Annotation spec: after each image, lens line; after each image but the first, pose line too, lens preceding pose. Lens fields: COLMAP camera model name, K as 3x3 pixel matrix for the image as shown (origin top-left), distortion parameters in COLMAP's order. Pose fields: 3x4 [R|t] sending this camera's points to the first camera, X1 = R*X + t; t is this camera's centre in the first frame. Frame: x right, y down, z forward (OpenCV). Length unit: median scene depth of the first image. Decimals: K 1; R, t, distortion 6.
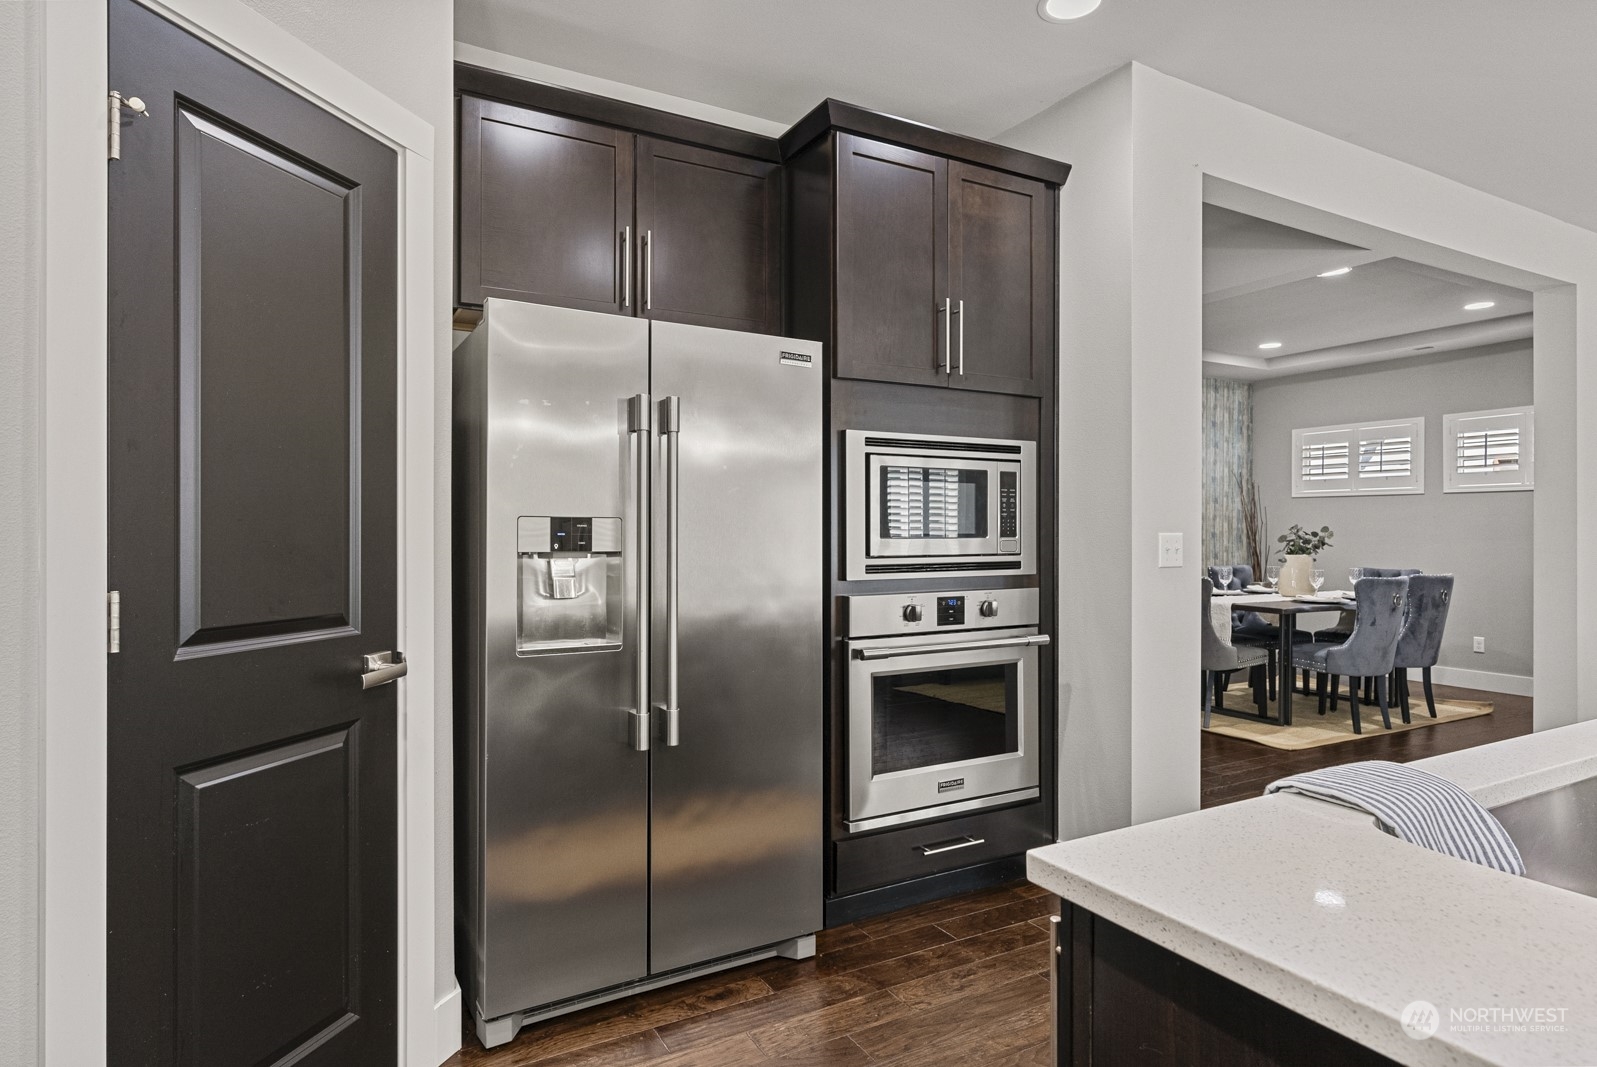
lens RADIAL K [[856.6, 0, 793.8], [0, 856.6, 526.9], [0, 0, 1]] dist [0.001182, -0.000011]
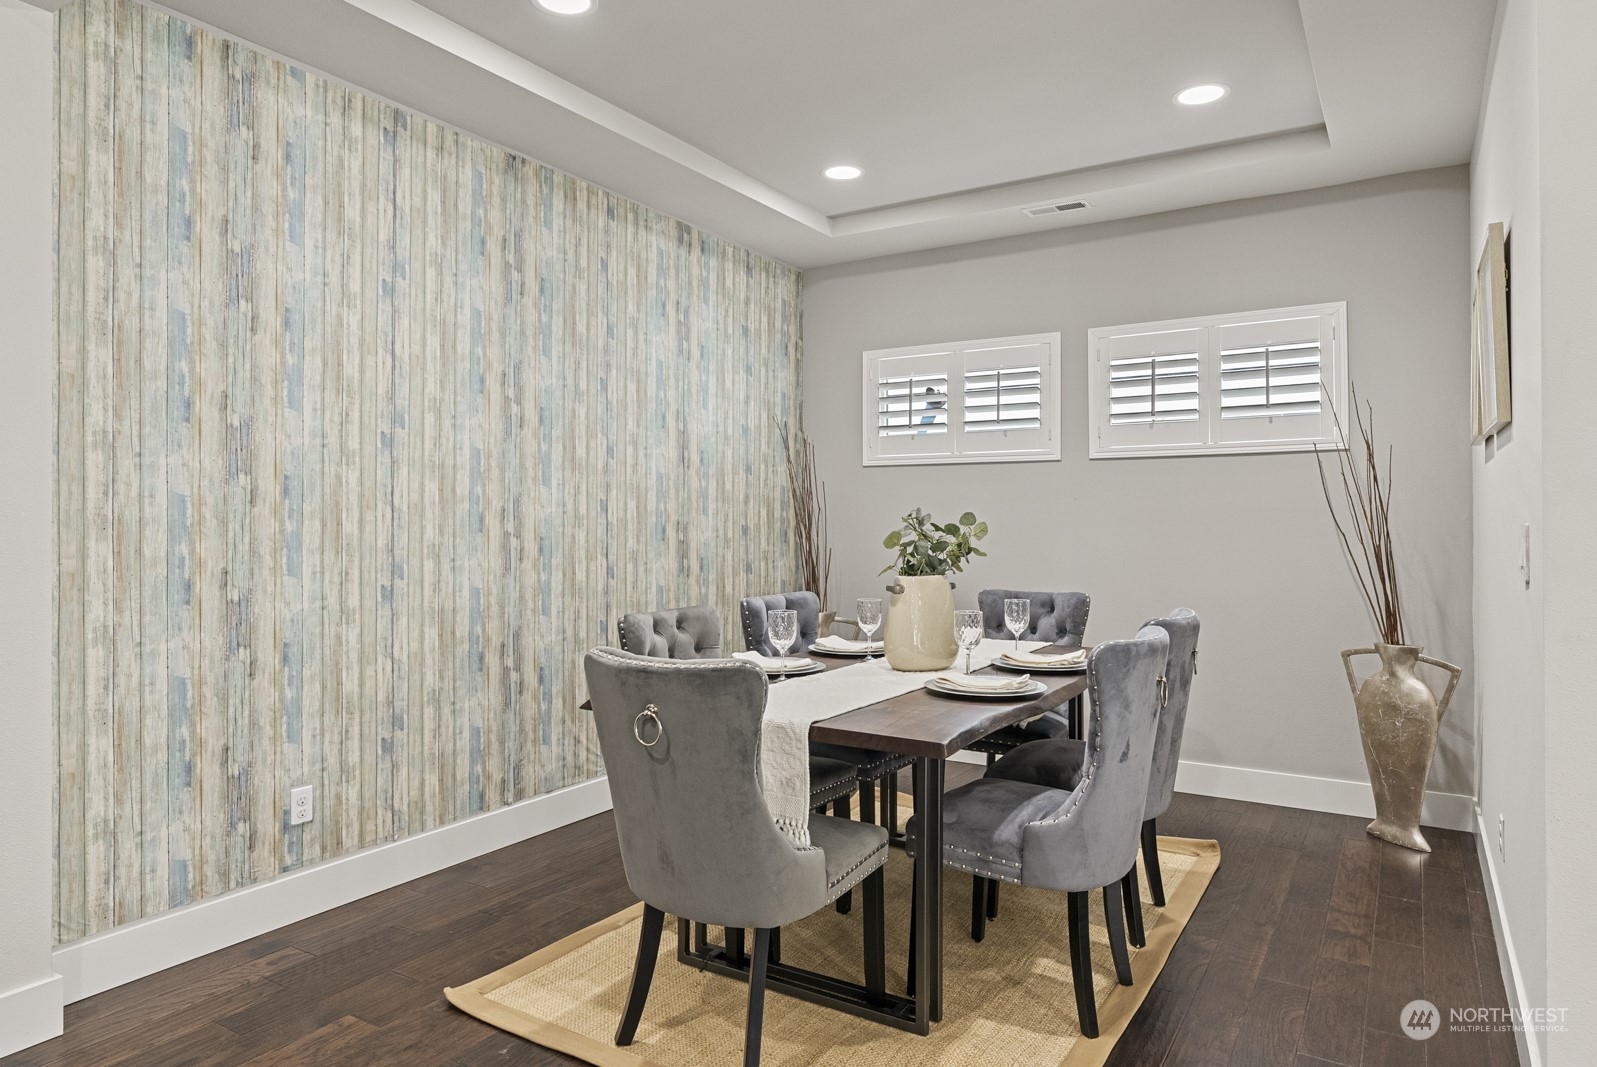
lens RADIAL K [[991.3, 0, 795.5], [0, 991.3, 513.5], [0, 0, 1]] dist [-0.001038, -0.000180]
pose [[0.867368, 0.001226, 0.497666, 0.204320], [0.001479, 0.999986, -0.005042, 0.001927], [-0.497665, 0.005109, 0.867354, 0.438543]]
